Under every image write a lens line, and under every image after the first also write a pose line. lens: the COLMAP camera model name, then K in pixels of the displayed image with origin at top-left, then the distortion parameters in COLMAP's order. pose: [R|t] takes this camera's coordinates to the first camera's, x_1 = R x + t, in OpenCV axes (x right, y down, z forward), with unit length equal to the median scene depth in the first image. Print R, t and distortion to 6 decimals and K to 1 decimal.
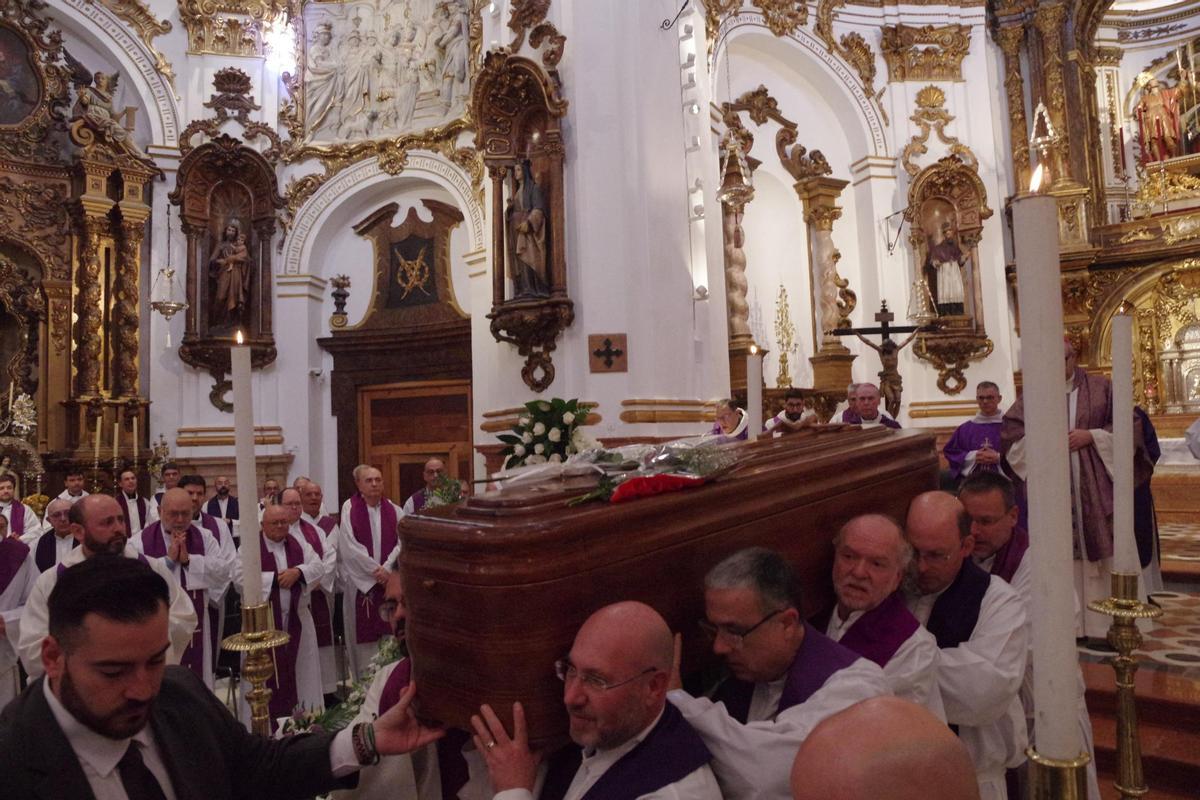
lens RADIAL K [[843.3, 0, 604.5], [0, 843.3, 387.4], [0, 0, 1]] dist [-0.112716, 0.079267]
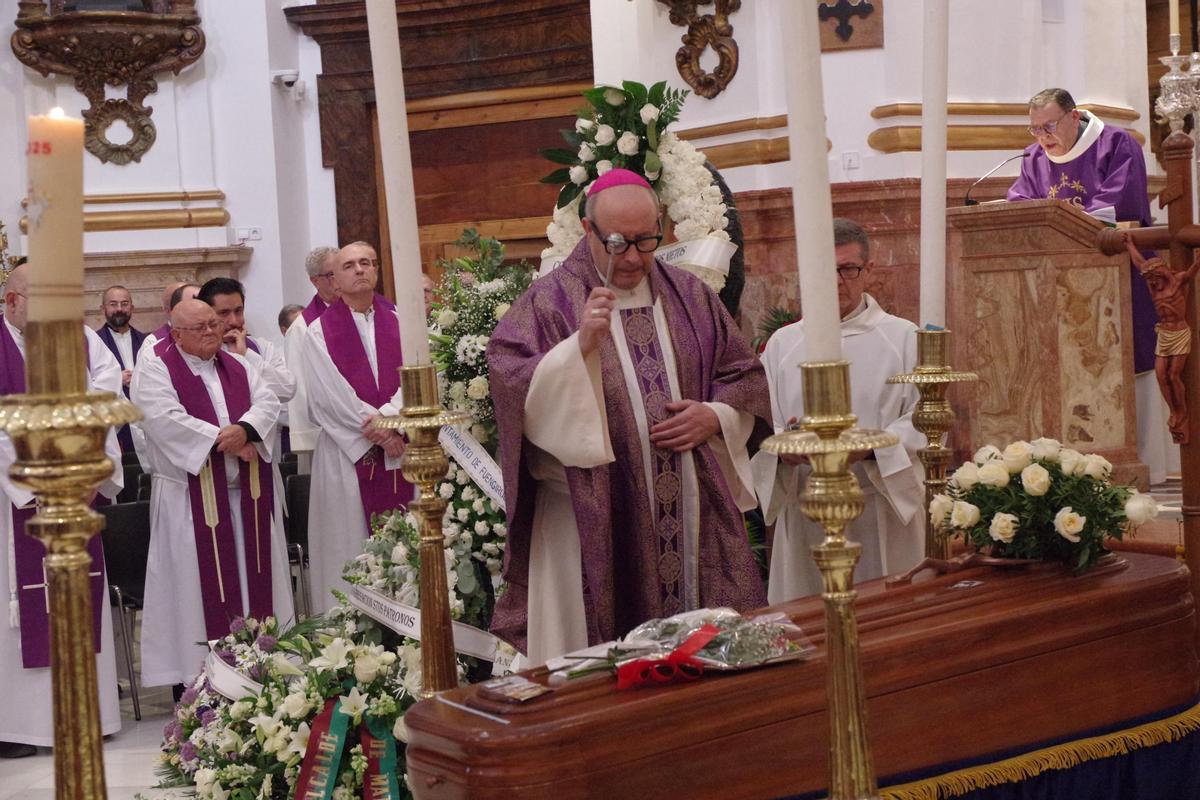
lens RADIAL K [[2101.2, 0, 601.1], [0, 2101.2, 397.7], [0, 0, 1]] dist [0.136171, 0.000000]
pose [[0.977775, -0.004853, -0.209600, 0.100851], [0.031423, 0.991831, 0.123624, 0.021357], [0.207288, -0.127463, 0.969941, -0.205181]]
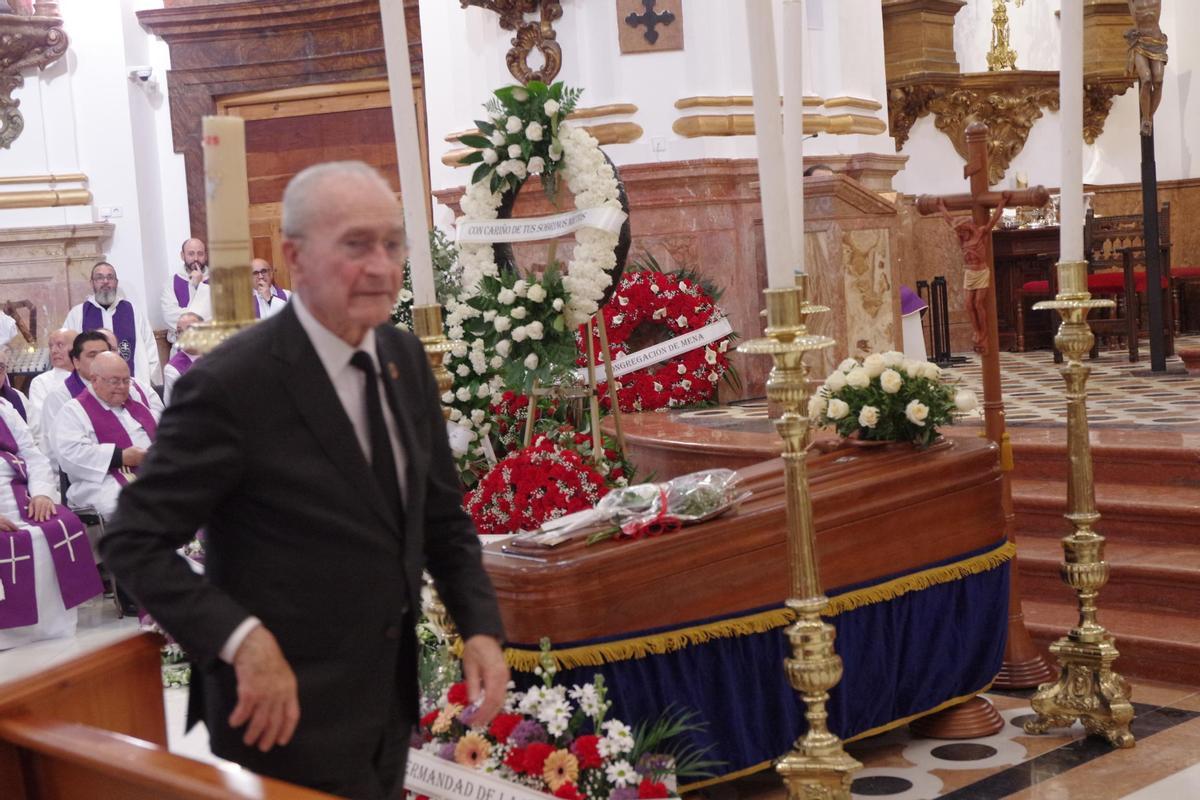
lens RADIAL K [[1948.1, 0, 605.7], [0, 1948.1, 394.2], [0, 0, 1]] dist [0.094641, 0.000000]
pose [[0.997124, -0.026419, -0.071038, 0.051922], [0.036425, 0.988984, 0.143468, 0.017506], [0.066465, -0.145643, 0.987102, -0.316951]]
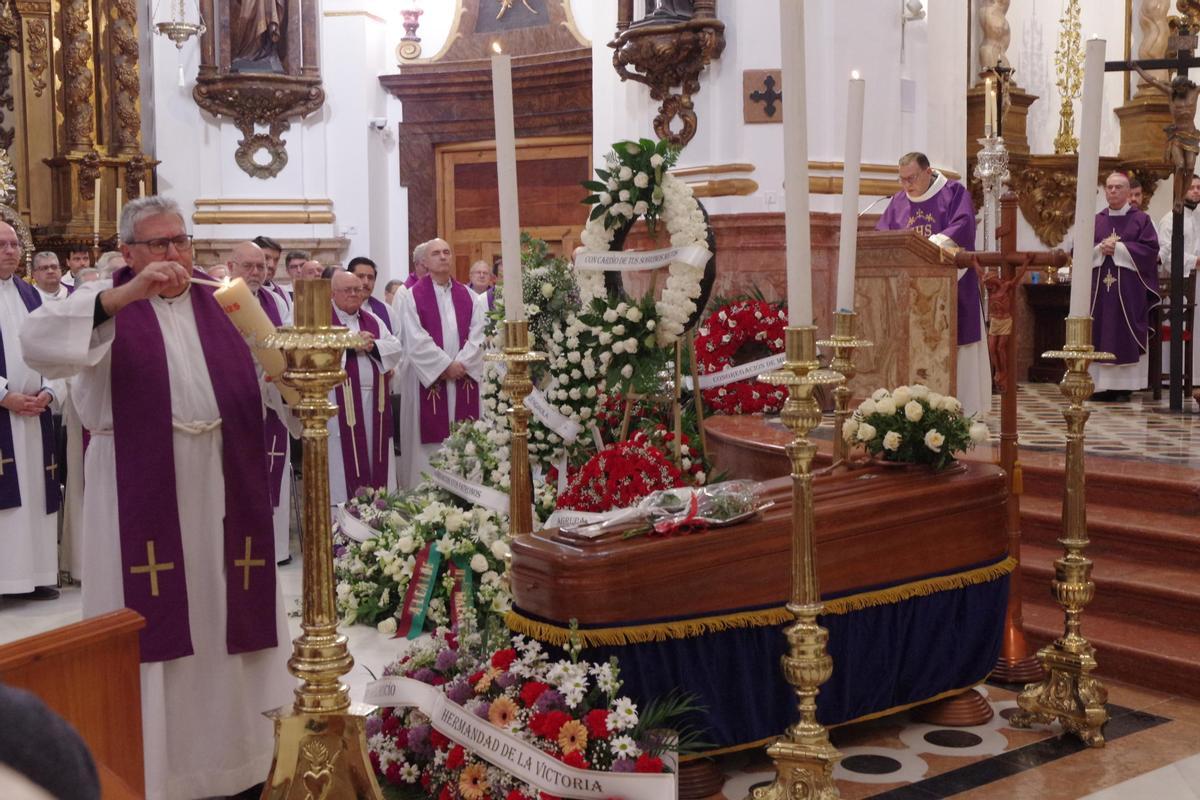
lens RADIAL K [[1484.6, 0, 600.7], [0, 1484.6, 393.4], [0, 0, 1]] dist [-0.002148, 0.000000]
pose [[0.983079, 0.039859, -0.178792, 0.081541], [-0.013183, 0.988904, 0.147972, 0.020449], [0.182706, -0.143111, 0.972696, -0.247630]]
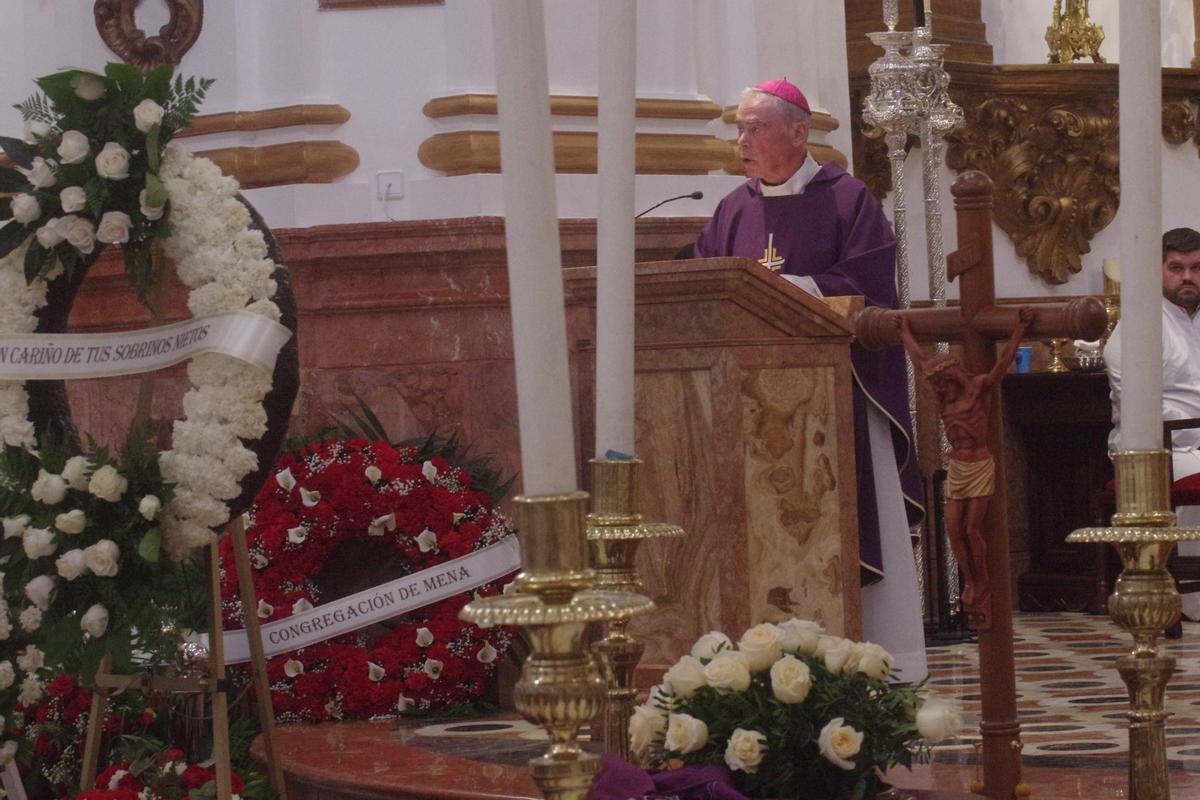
lens RADIAL K [[3935.0, 0, 616.0], [0, 3935.0, 430.4], [0, 0, 1]] dist [-0.385651, 0.000000]
pose [[0.999970, -0.007555, 0.001748, 0.069031], [0.007384, 0.996511, 0.083133, 0.014102], [-0.002370, -0.083118, 0.996537, -0.317648]]
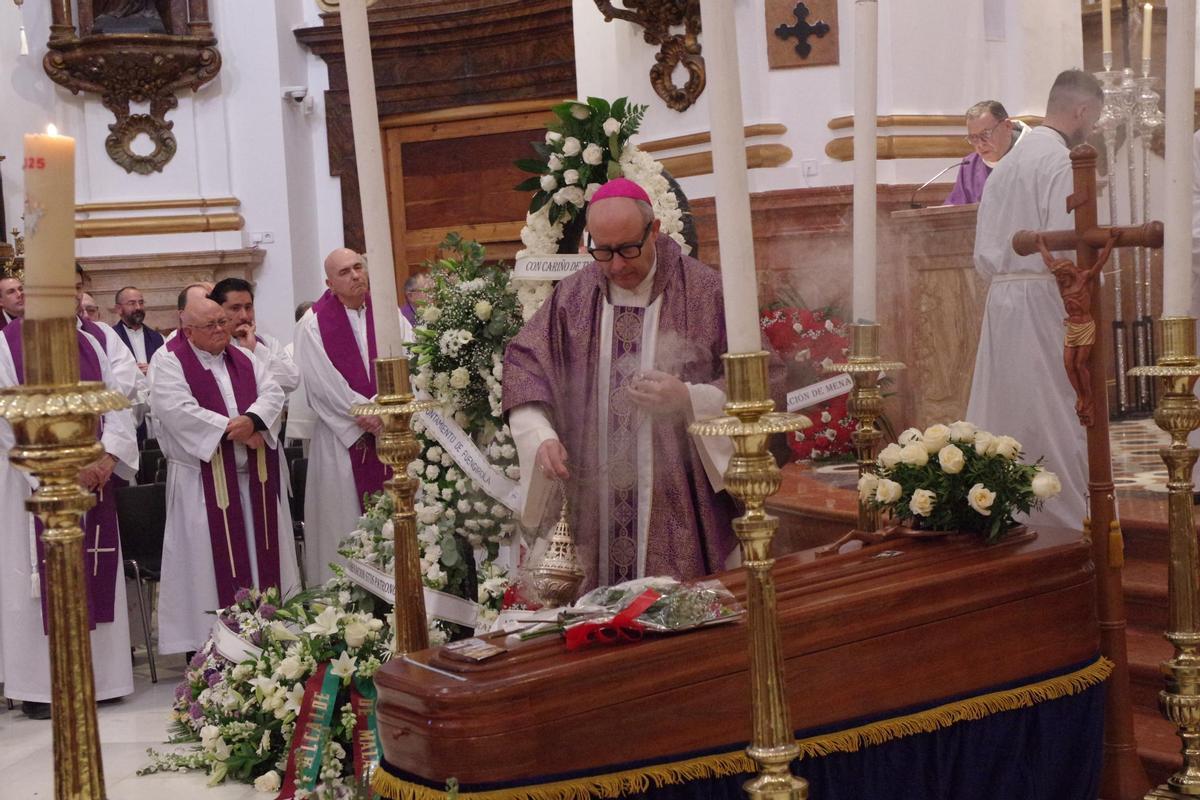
lens RADIAL K [[1948.1, 0, 600.6], [0, 1948.1, 398.1], [0, 0, 1]] dist [0.094641, 0.000000]
pose [[0.977422, -0.007577, -0.211161, 0.114320], [0.035601, 0.990975, 0.129233, 0.020707], [0.208276, -0.133833, 0.968870, -0.212292]]
